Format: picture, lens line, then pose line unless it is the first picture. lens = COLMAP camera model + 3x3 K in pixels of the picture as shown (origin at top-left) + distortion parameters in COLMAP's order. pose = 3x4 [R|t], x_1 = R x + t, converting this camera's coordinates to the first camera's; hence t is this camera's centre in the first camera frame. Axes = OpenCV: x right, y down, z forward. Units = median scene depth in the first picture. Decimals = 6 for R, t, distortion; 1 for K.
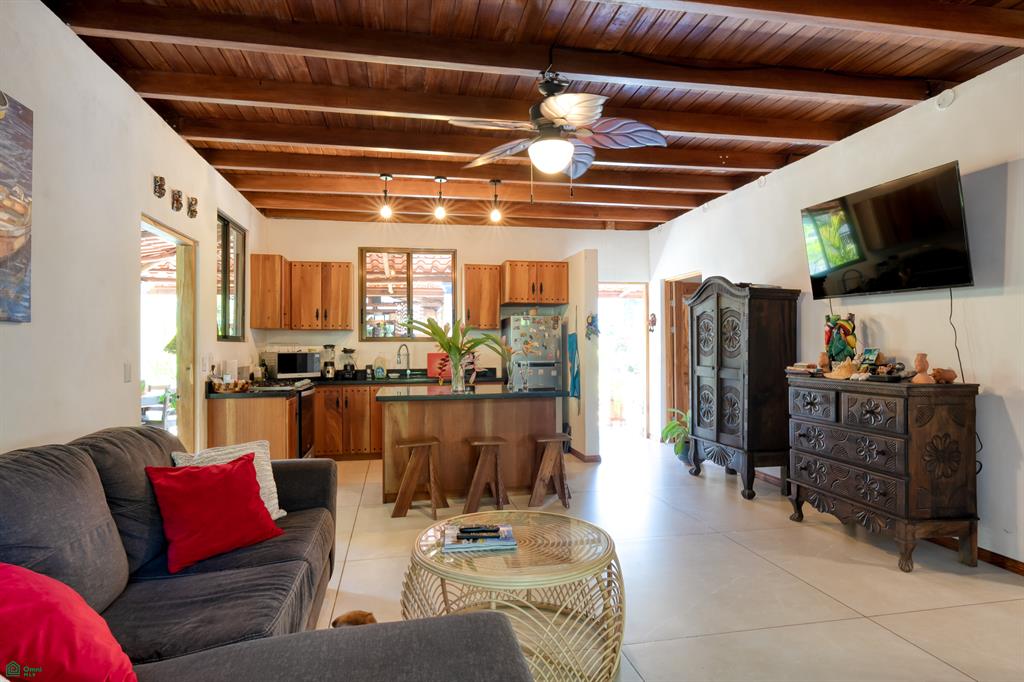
lens RADIAL K [[579.2, 0, 529.9], [0, 579.2, 341.4], [0, 0, 1]] dist [-0.003087, -0.000447]
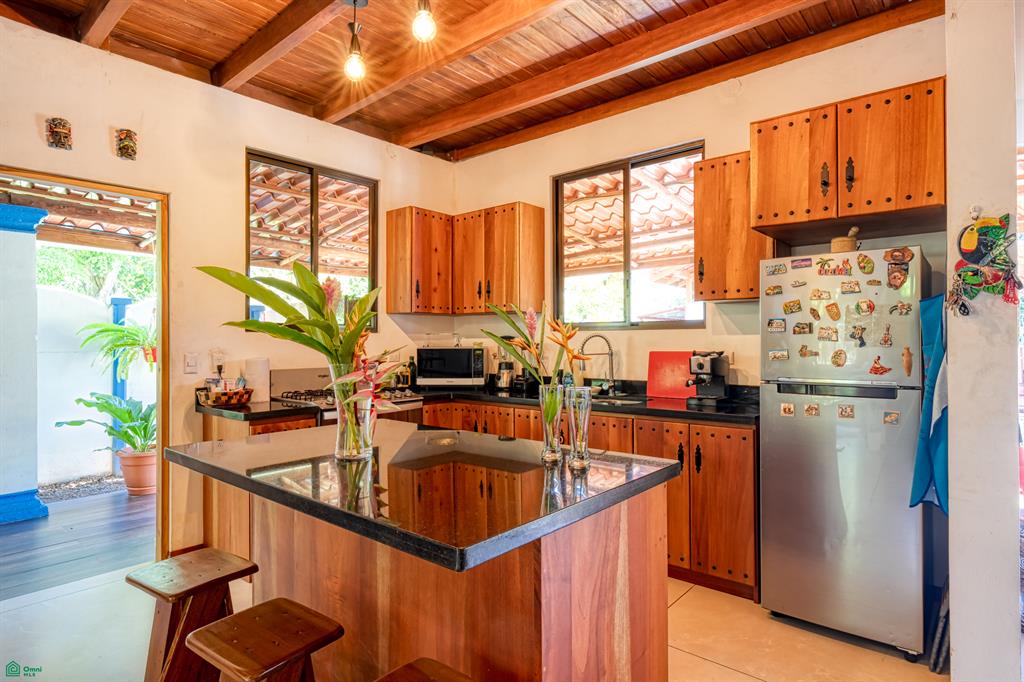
lens RADIAL K [[579.2, 0, 529.9], [0, 579.2, 341.4], [0, 0, 1]] dist [-0.003087, -0.000447]
pose [[0.605619, 0.001489, -0.795753, 0.189569], [0.011211, 0.999883, 0.010403, 0.005377], [0.795676, -0.015222, 0.605532, 0.648001]]
